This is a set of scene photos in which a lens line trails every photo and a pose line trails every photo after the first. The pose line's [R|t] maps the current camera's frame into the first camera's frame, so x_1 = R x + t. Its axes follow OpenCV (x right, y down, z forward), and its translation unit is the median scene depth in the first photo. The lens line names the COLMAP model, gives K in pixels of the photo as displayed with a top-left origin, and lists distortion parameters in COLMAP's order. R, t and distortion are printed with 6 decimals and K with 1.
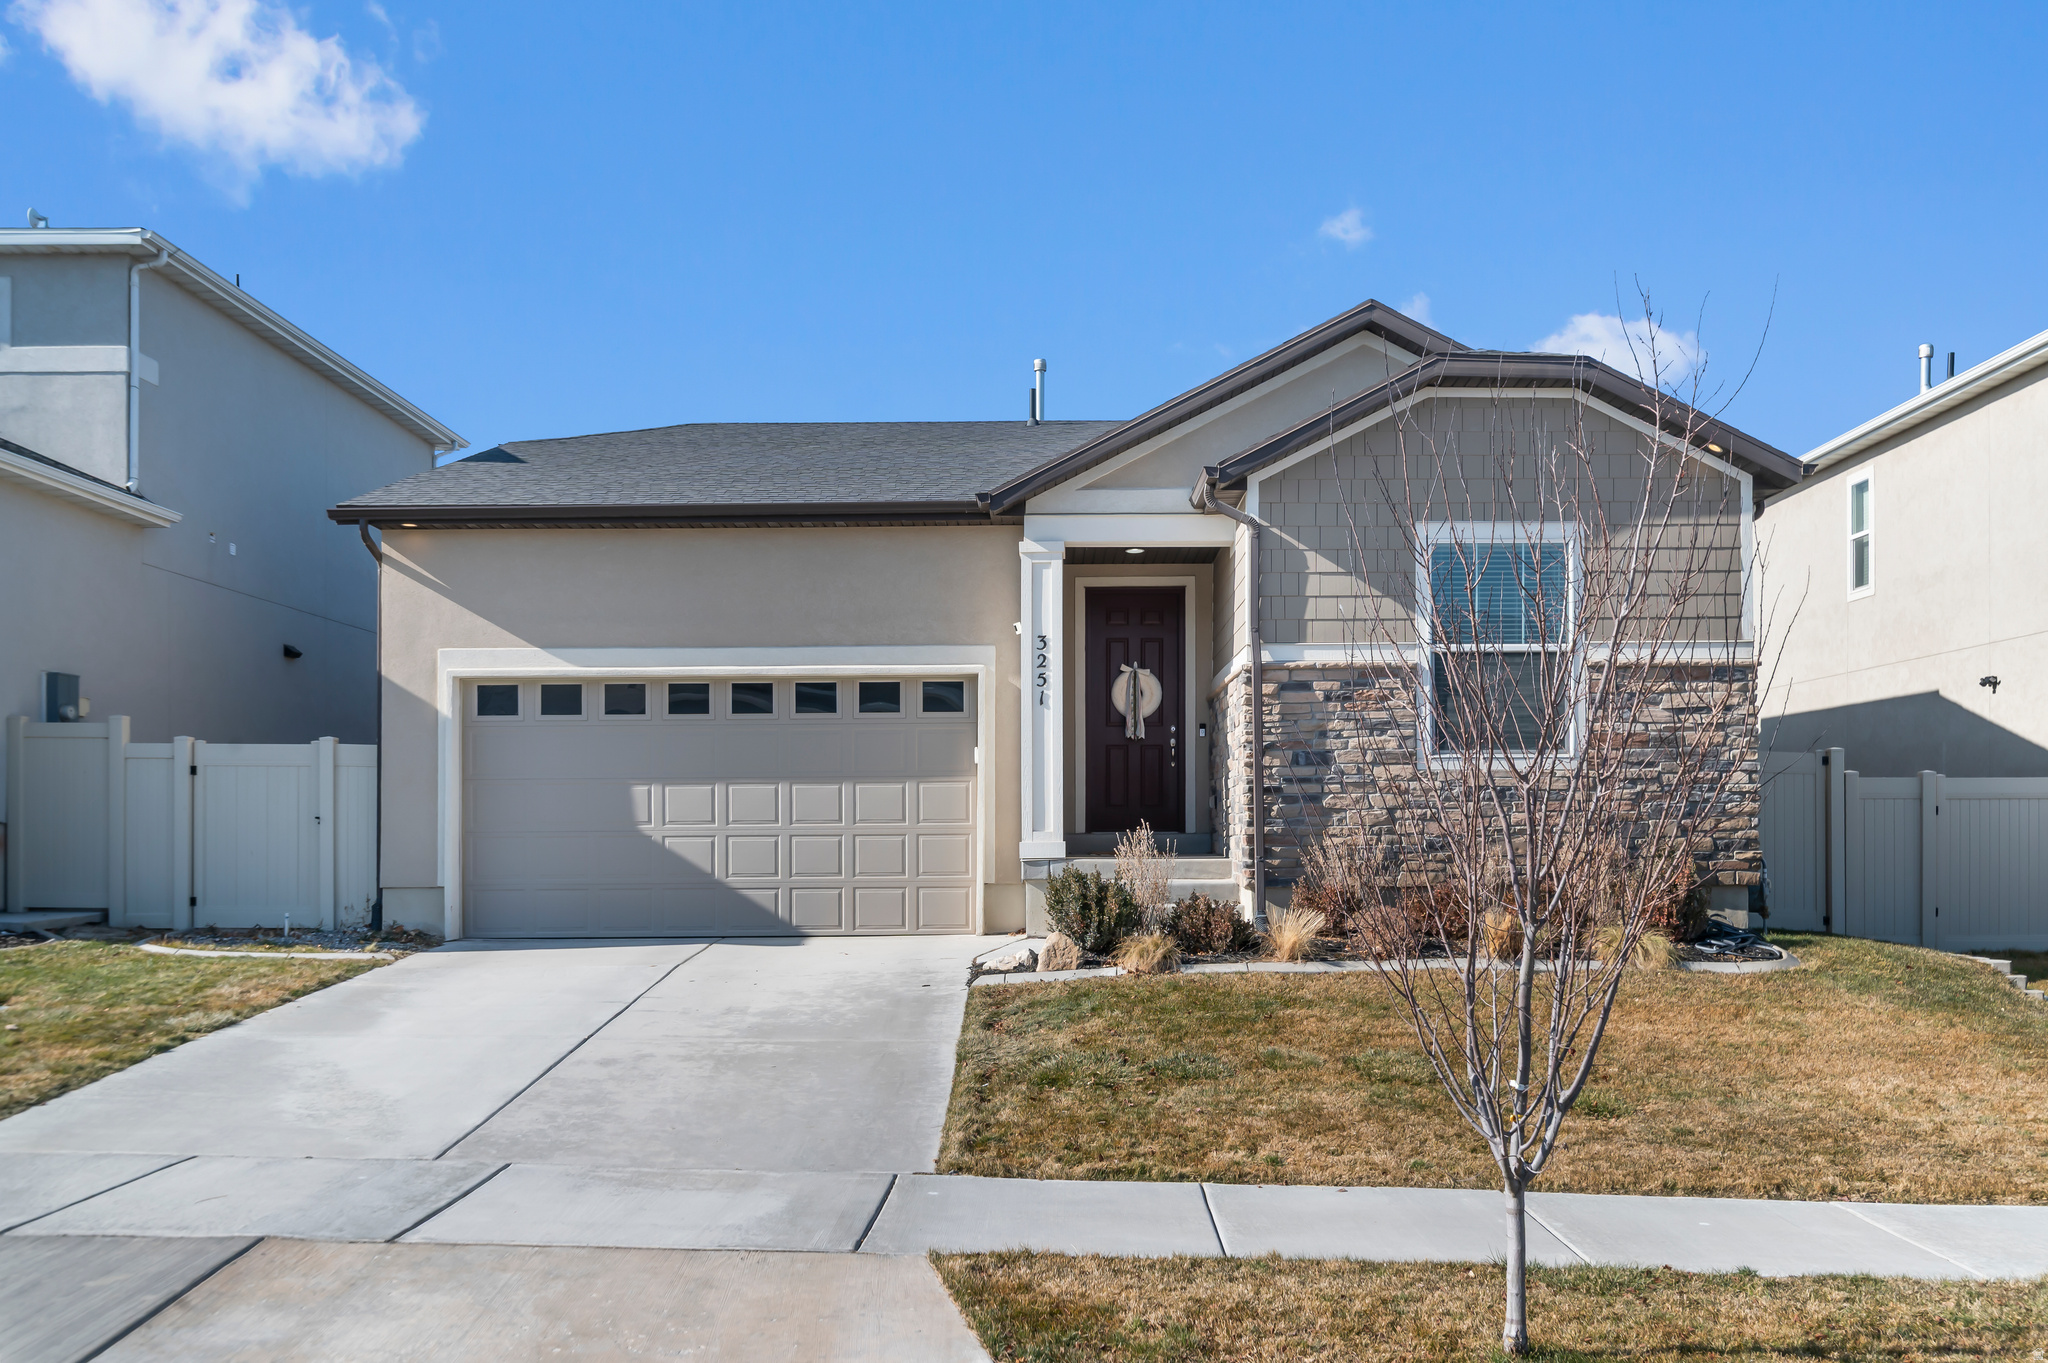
lens RADIAL K [[1743.5, 0, 1023.5], [0, 1743.5, 835.5], [0, 0, 1]] dist [0.003552, 0.000879]
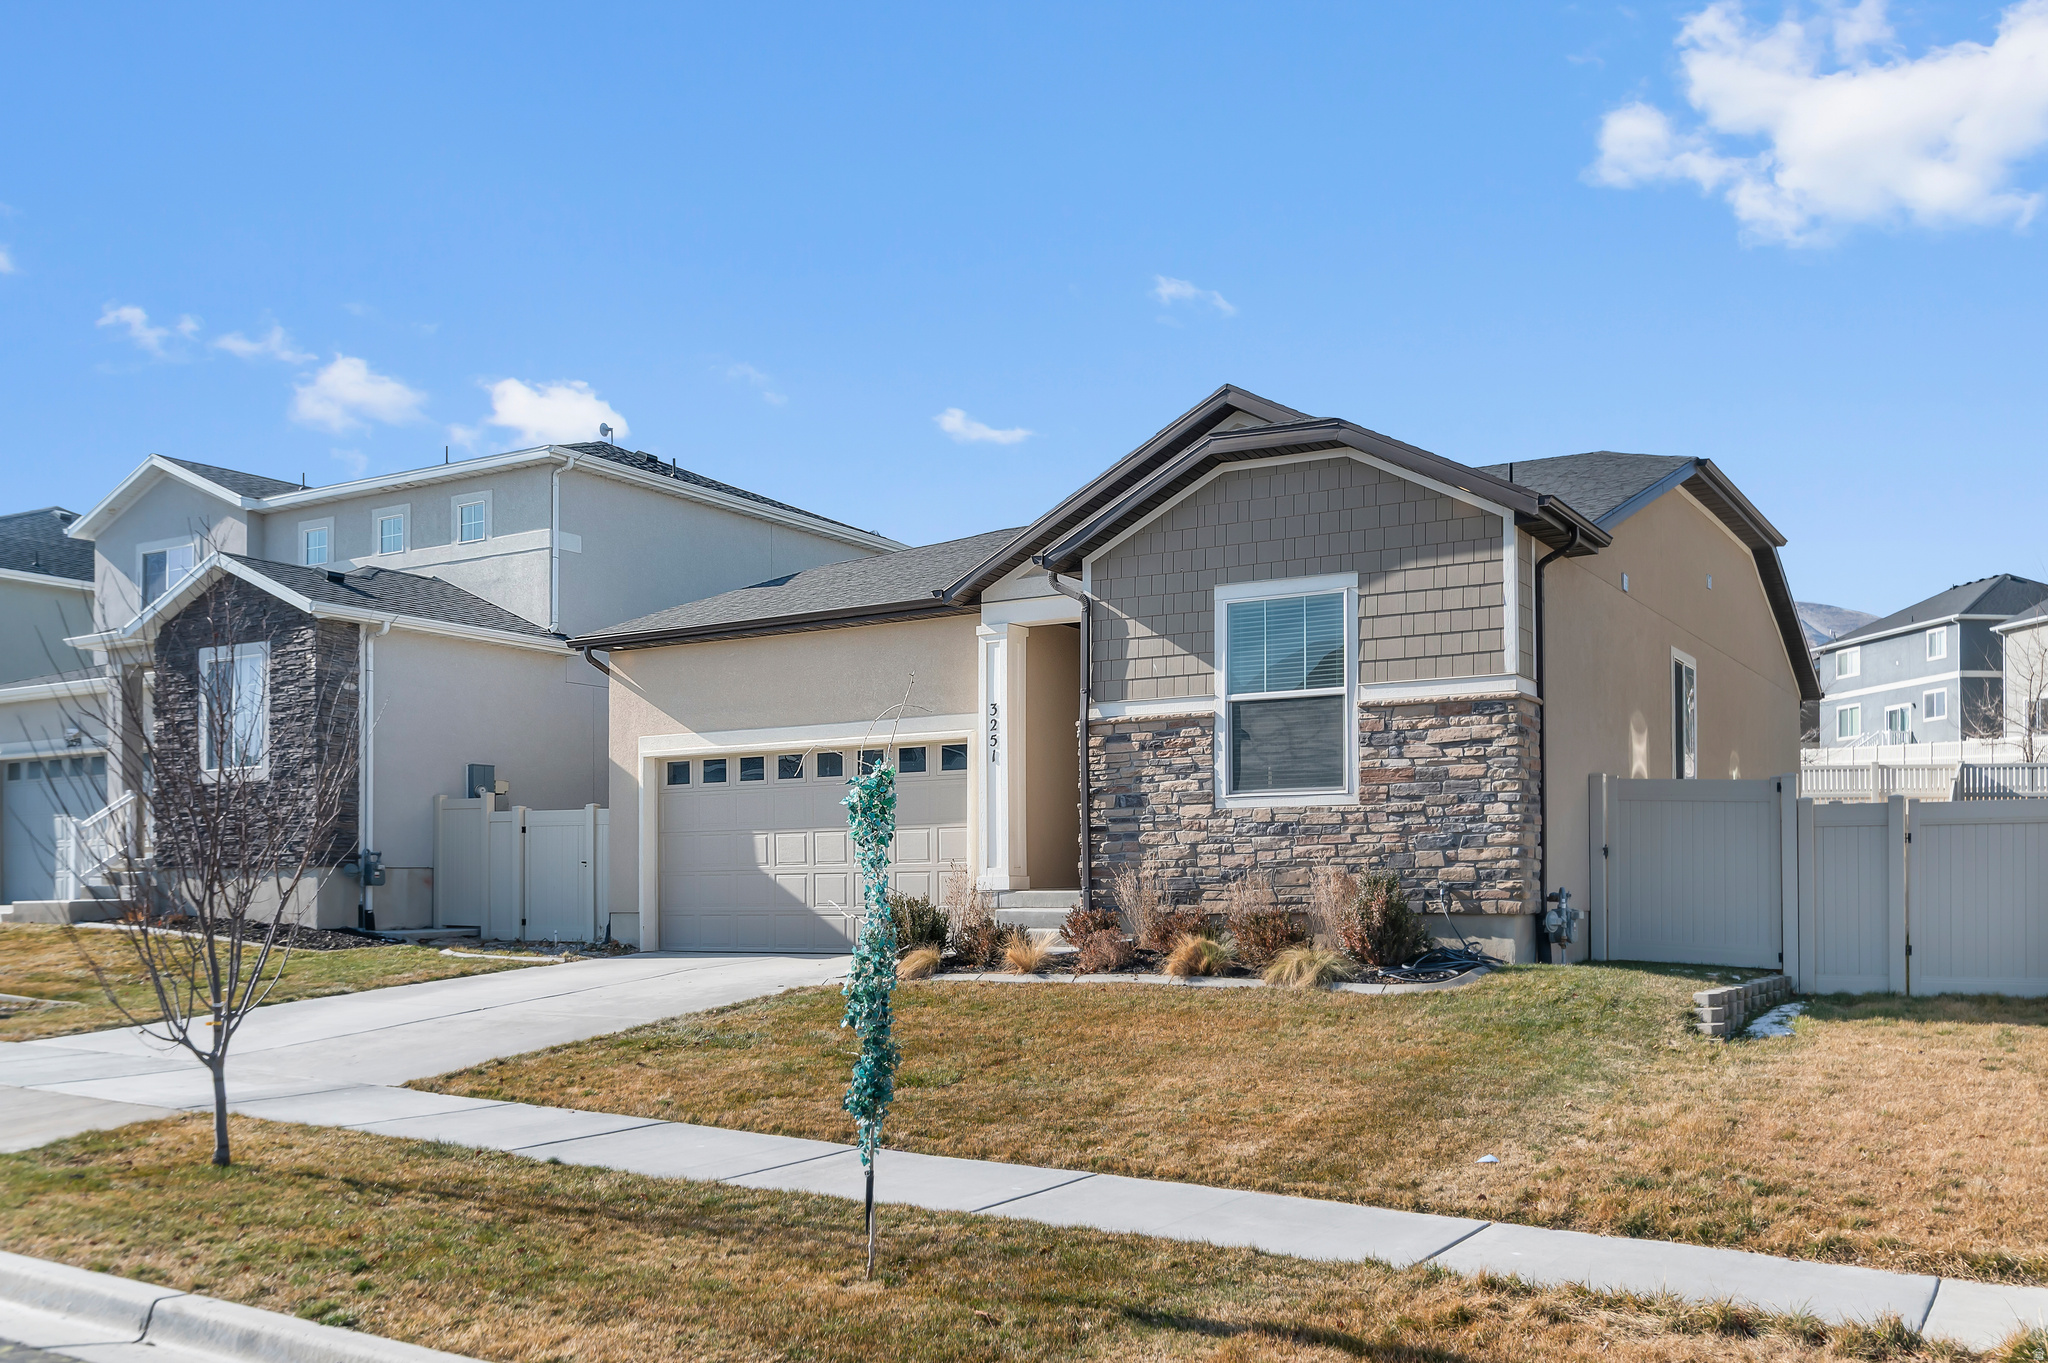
lens RADIAL K [[1746.9, 0, 1023.5], [0, 1746.9, 872.8], [0, 0, 1]] dist [-0.000702, -0.000047]
pose [[0.861207, -0.006575, -0.508212, 0.685339], [0.003257, 0.999967, -0.007416, 0.011014], [0.508244, 0.004732, 0.861200, -0.019313]]
